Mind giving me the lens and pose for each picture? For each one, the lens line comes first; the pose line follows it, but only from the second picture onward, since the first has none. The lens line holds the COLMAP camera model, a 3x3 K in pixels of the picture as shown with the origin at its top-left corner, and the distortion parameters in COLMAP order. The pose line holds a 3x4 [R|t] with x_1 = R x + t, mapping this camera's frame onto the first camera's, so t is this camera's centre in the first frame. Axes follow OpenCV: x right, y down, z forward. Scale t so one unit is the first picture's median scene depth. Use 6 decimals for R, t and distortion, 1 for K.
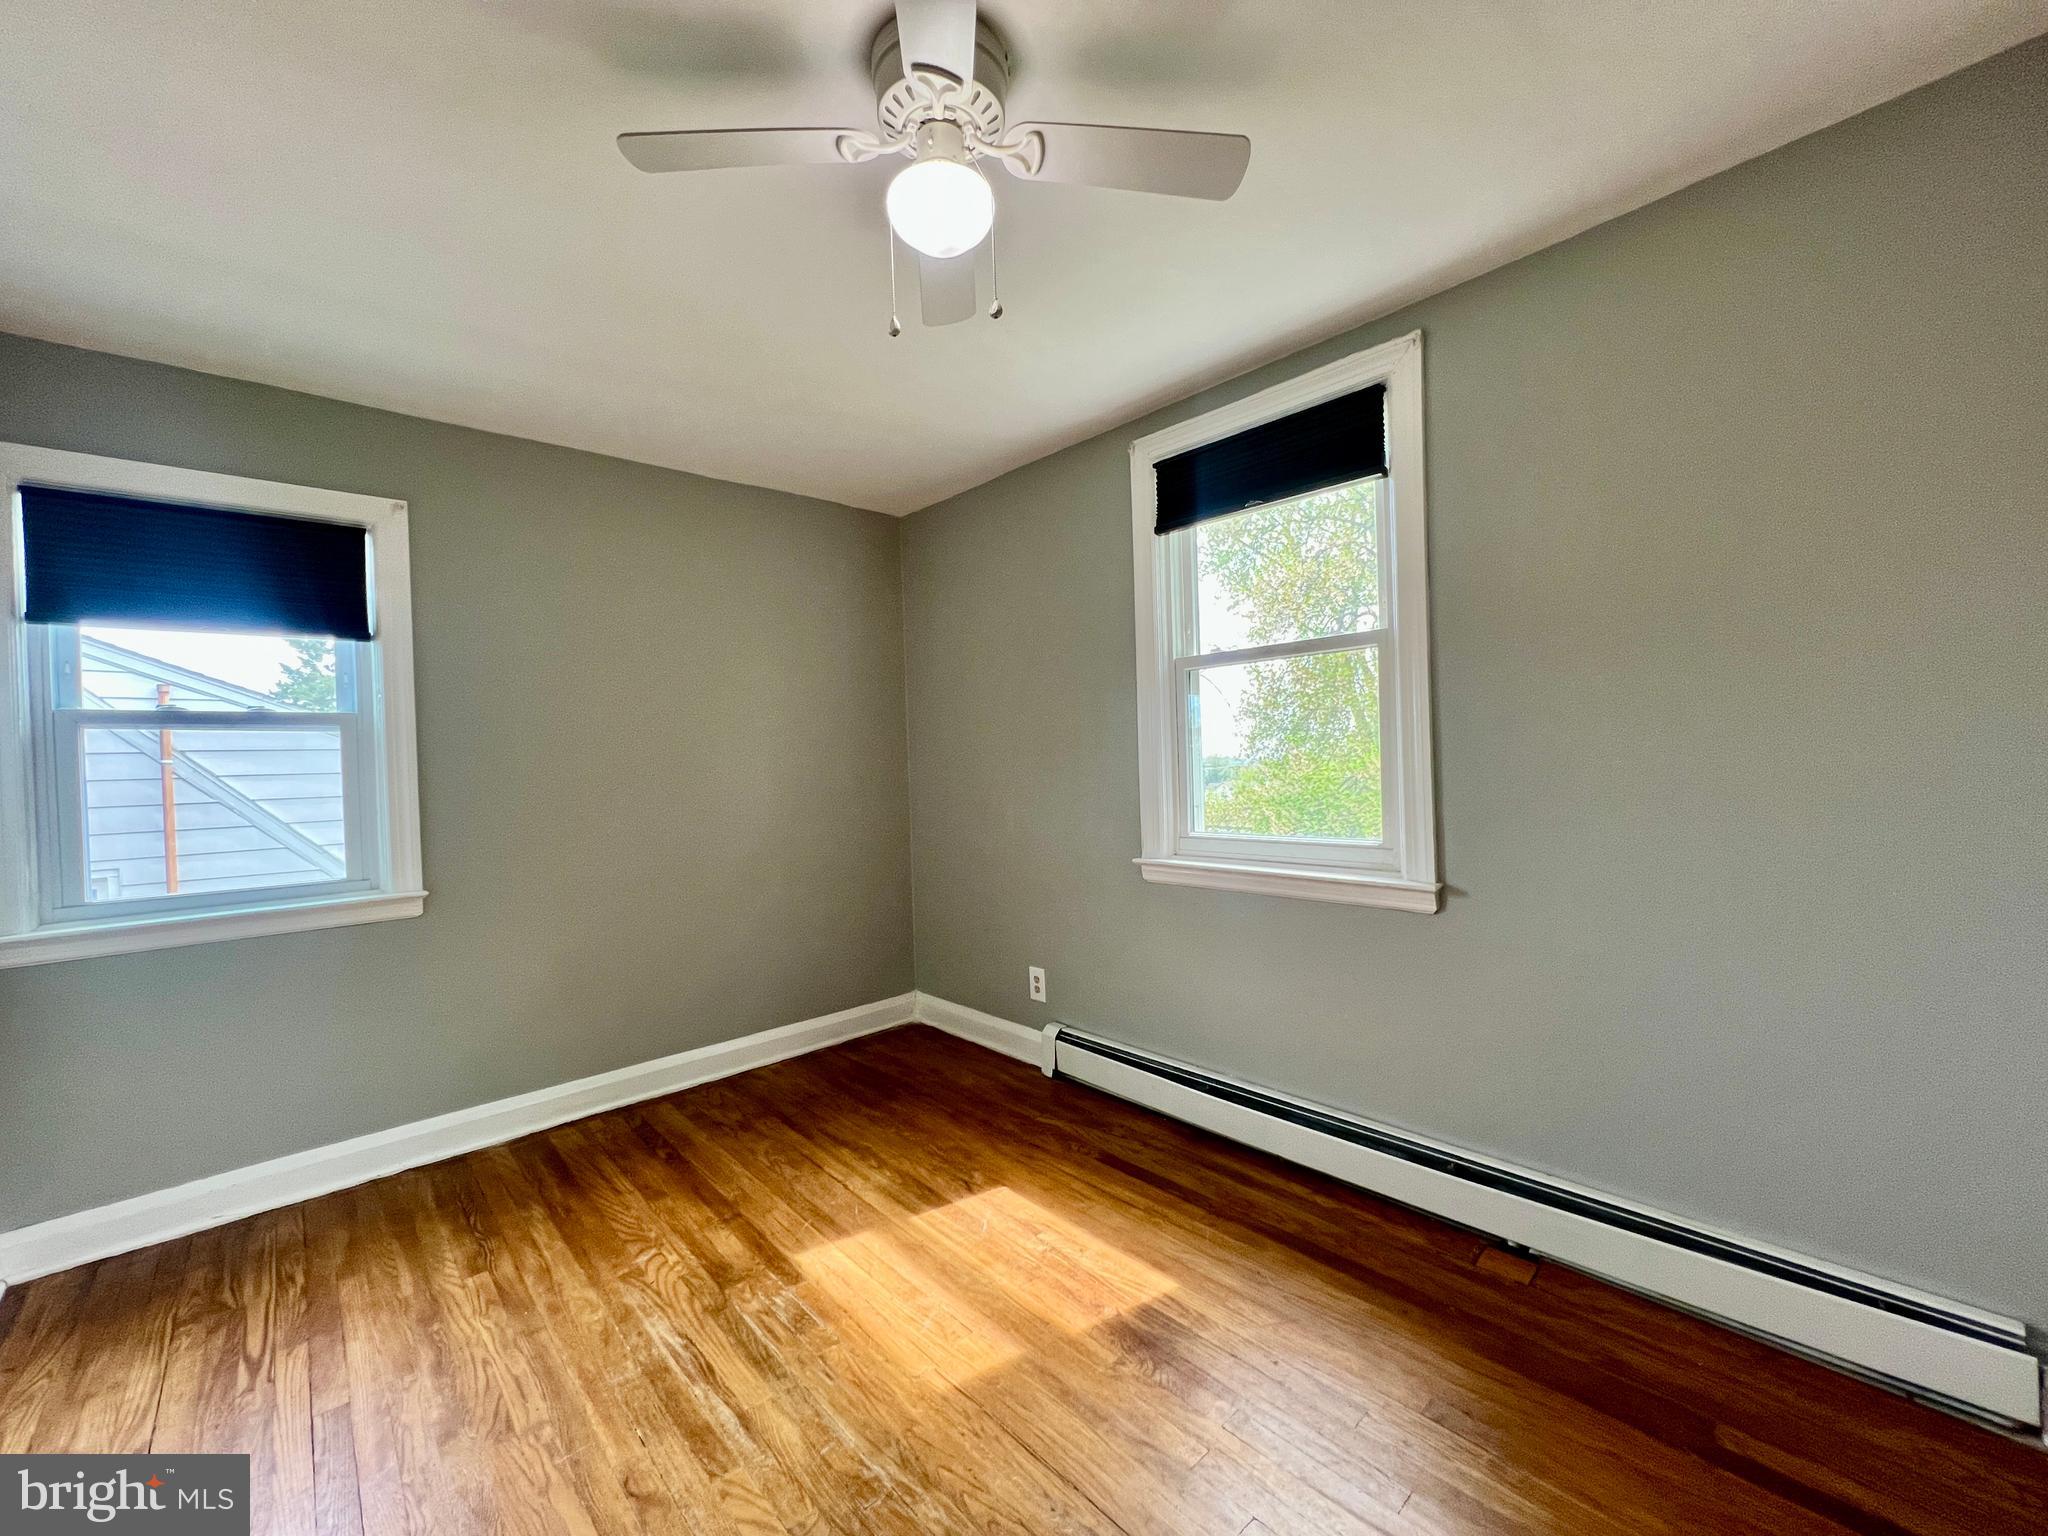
lens RADIAL K [[857.7, 0, 1024.0], [0, 857.7, 768.0], [0, 0, 1]] dist [-0.000598, 0.000390]
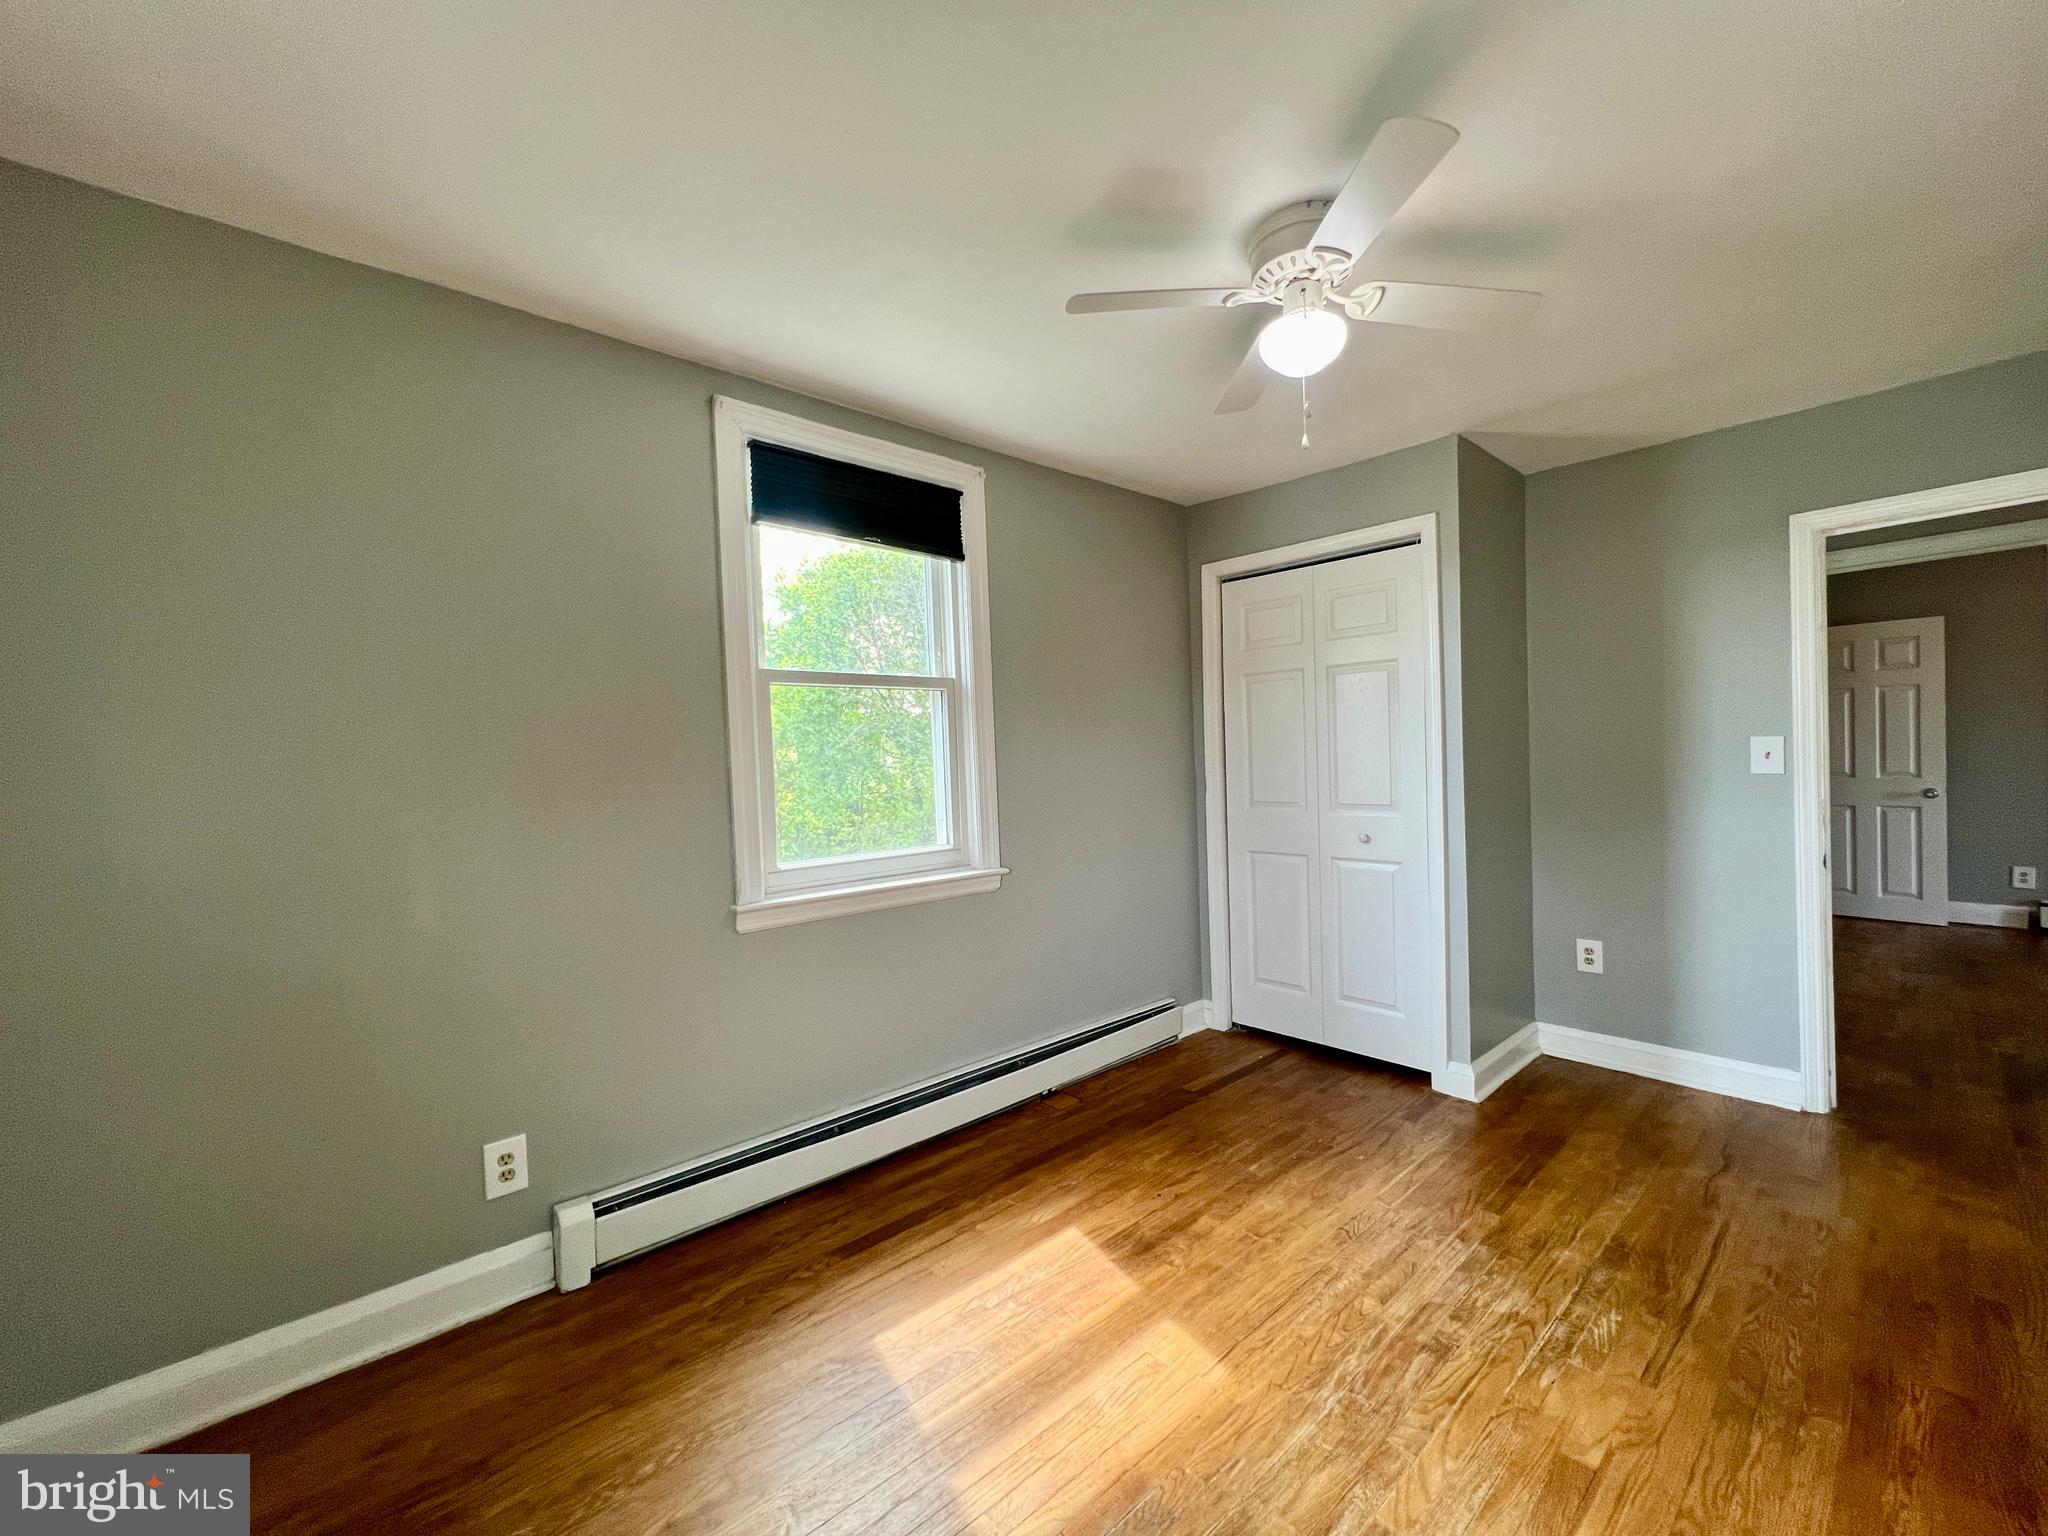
lens RADIAL K [[857.7, 0, 1024.0], [0, 857.7, 768.0], [0, 0, 1]] dist [-0.000598, 0.000390]
pose [[-0.031925, 0.019197, 0.999306, -0.961571], [0.037951, 0.999118, -0.017981, -0.000104], [-0.998769, 0.037351, -0.032626, 1.048678]]
